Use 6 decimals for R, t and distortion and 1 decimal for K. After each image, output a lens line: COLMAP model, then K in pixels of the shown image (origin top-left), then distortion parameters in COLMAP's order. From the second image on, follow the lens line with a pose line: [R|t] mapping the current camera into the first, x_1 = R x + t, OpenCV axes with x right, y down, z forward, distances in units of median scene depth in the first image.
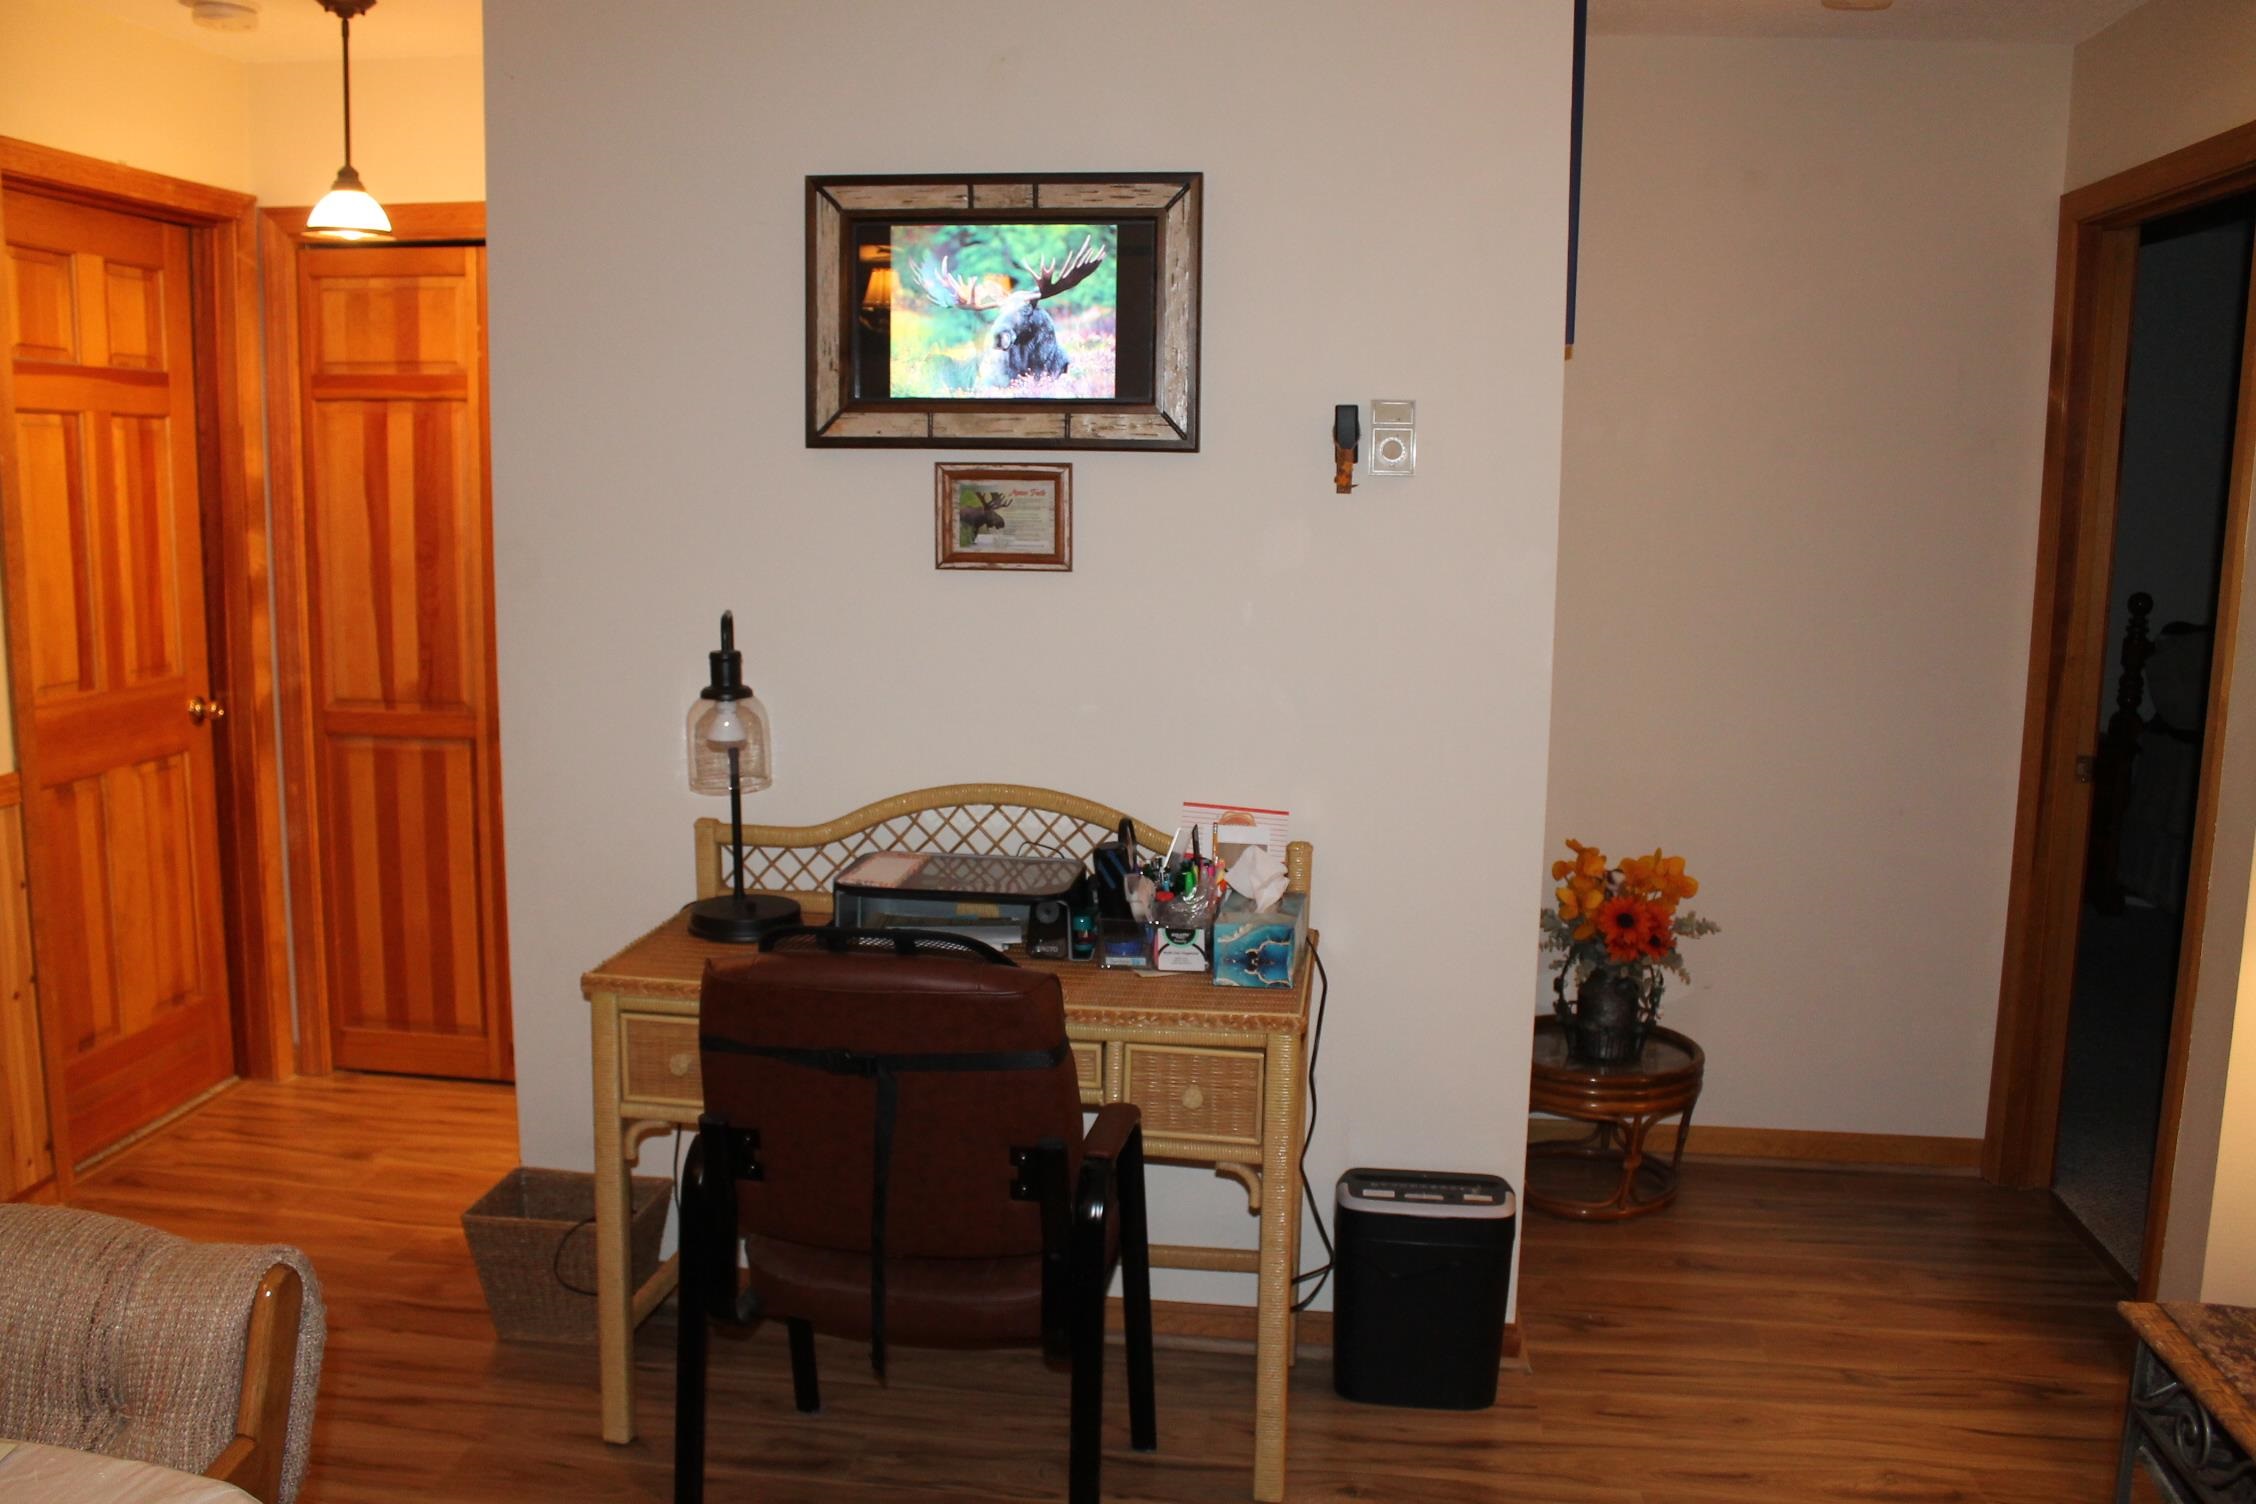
lens RADIAL K [[1903.3, 0, 1126.8], [0, 1903.3, 754.7], [0, 0, 1]] dist [-0.161256, 0.129285]
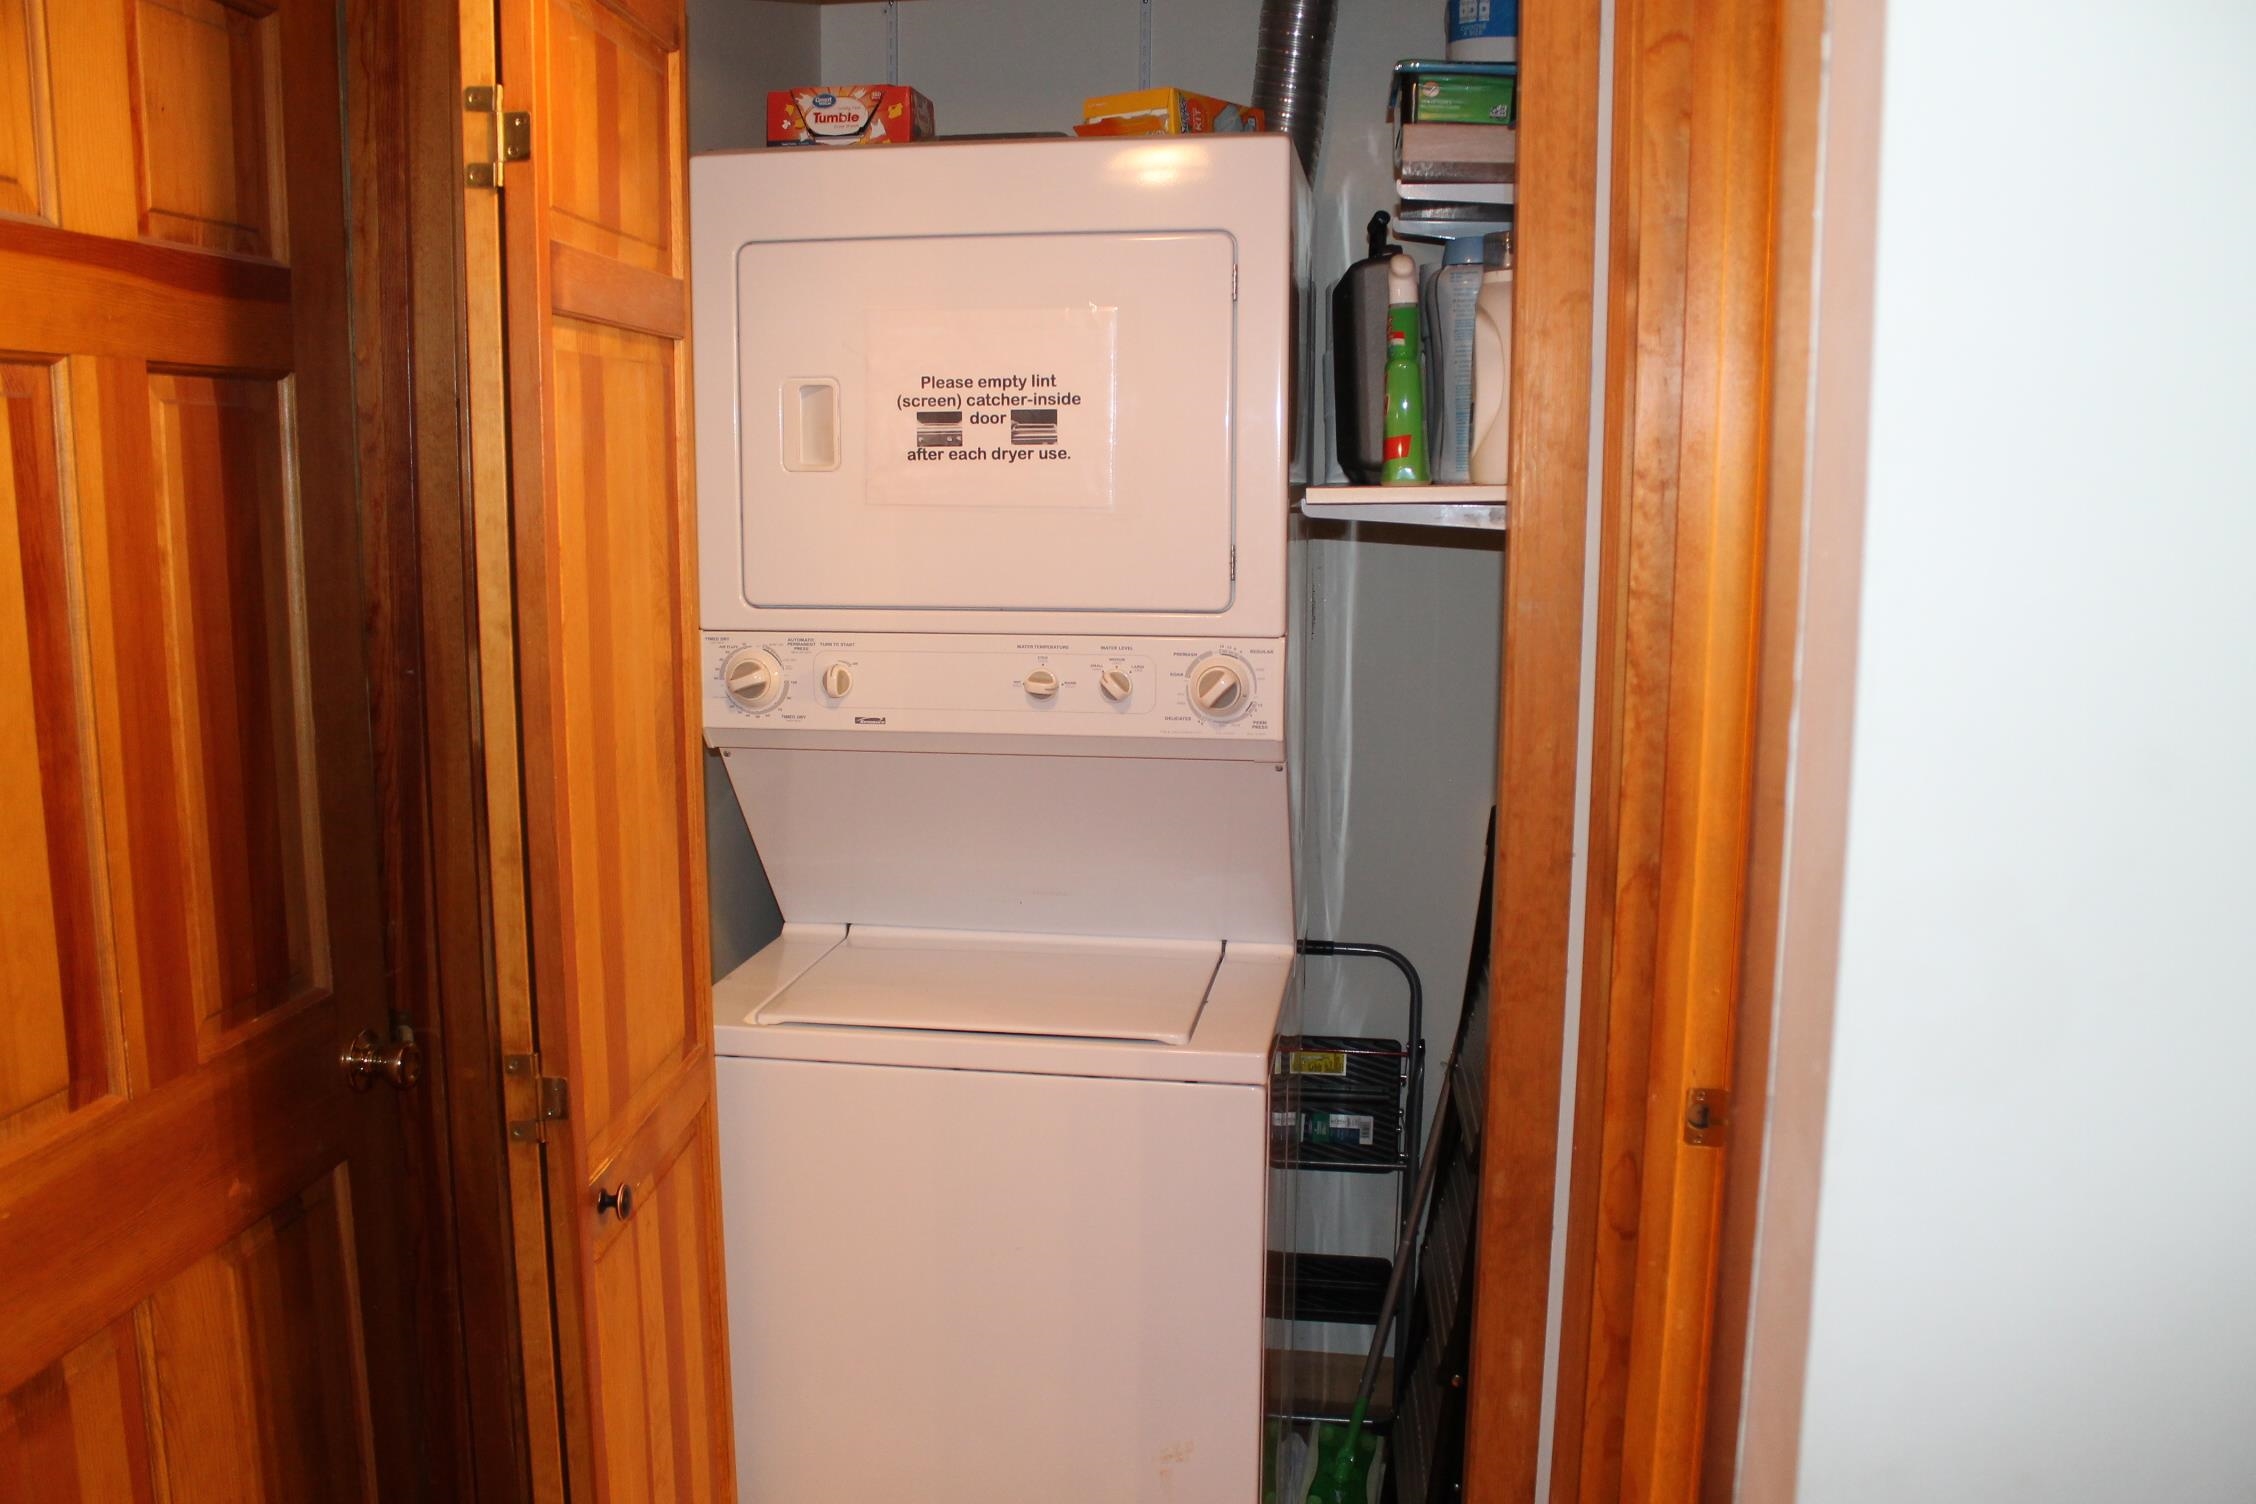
lens RADIAL K [[1903.3, 0, 1127.4], [0, 1903.3, 752.9], [0, 0, 1]] dist [-0.161256, 0.129285]
pose [[0.999217, -0.007638, -0.038819, -0.332924], [0.007813, 0.999960, 0.004359, -0.104193], [0.038784, -0.004659, 0.999237, 0.618817]]
